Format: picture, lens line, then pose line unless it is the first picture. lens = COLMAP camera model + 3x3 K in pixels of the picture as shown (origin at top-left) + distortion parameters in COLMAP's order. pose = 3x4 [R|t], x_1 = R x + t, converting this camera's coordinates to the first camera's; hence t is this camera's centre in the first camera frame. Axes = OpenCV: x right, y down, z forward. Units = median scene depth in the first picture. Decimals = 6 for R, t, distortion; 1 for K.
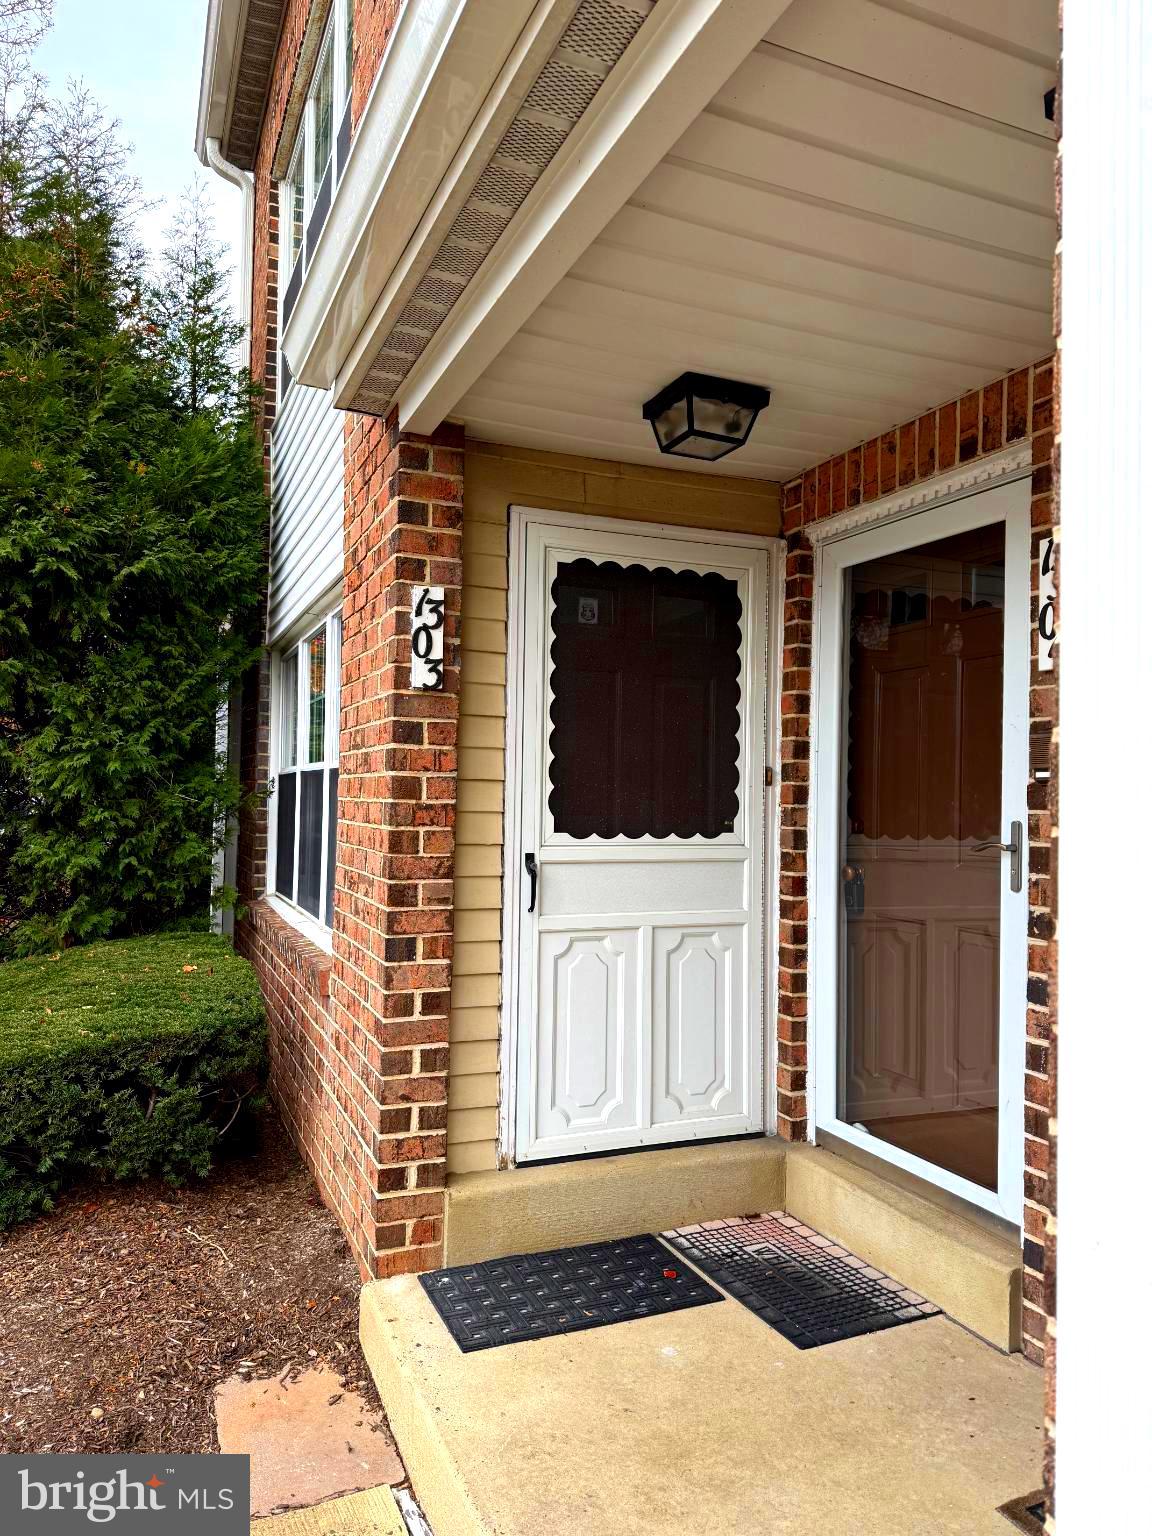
lens RADIAL K [[1072.5, 0, 576.0], [0, 1072.5, 768.0], [0, 0, 1]] dist [0.082488, -0.130203]
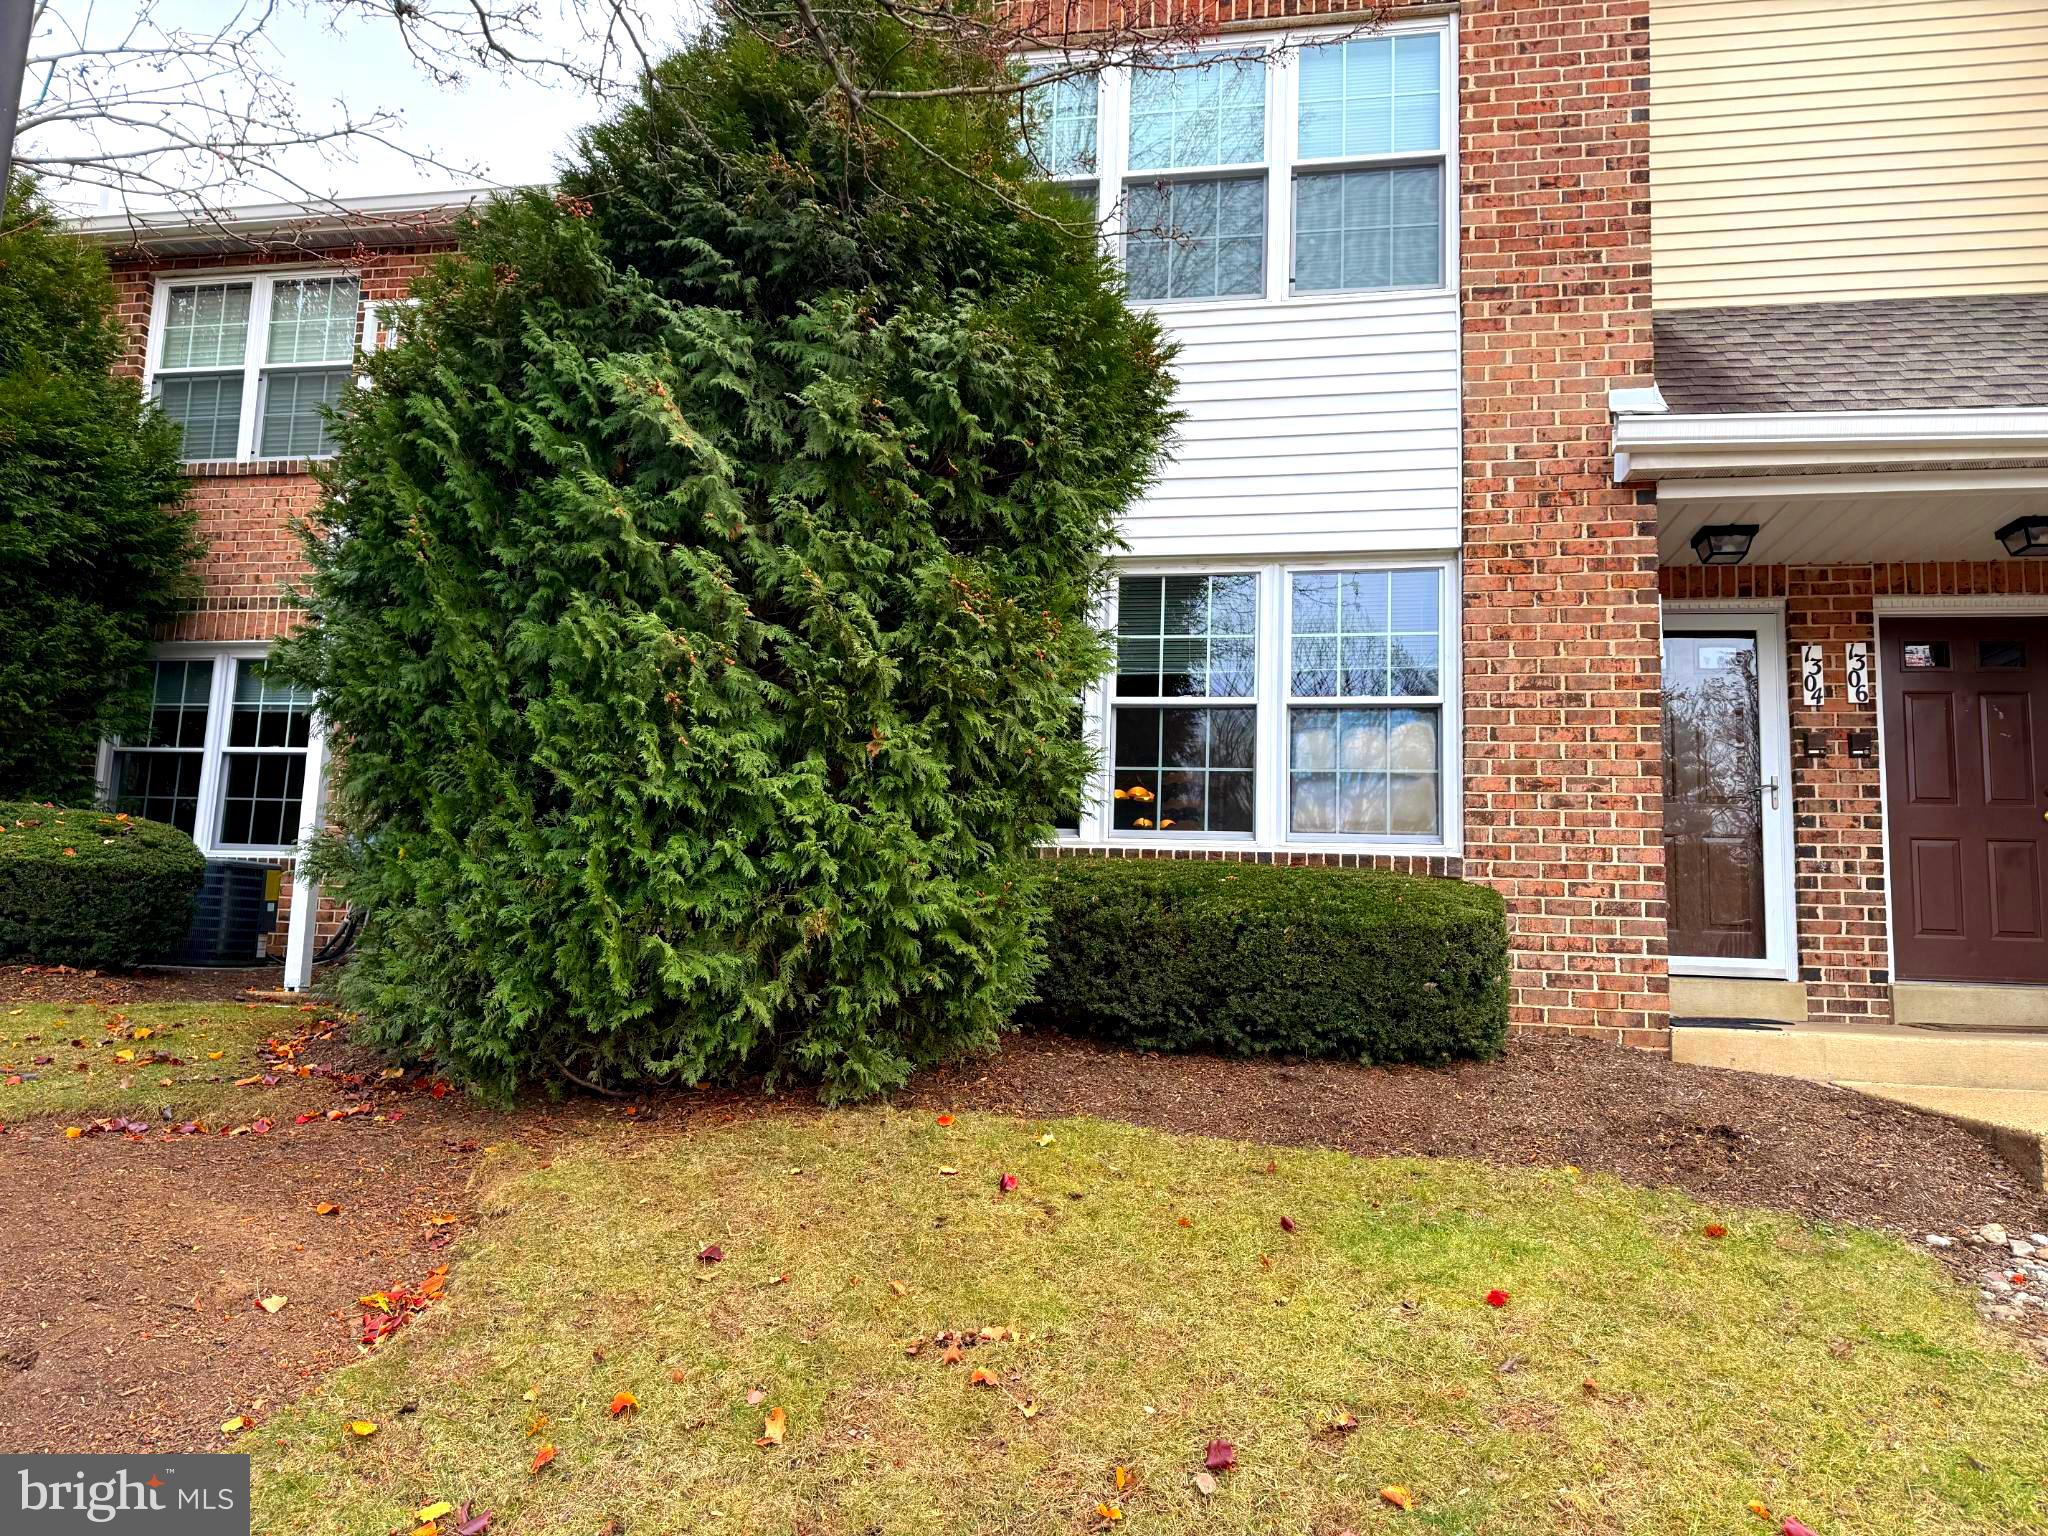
lens RADIAL K [[1430.0, 0, 1024.0], [0, 1430.0, 768.0], [0, 0, 1]] dist [0.082488, -0.130203]
pose [[0.553390, 0.113562, 0.825145, -2.156177], [-0.045915, 0.993315, -0.105913, 0.317613], [-0.831656, 0.020725, 0.554904, 0.530511]]
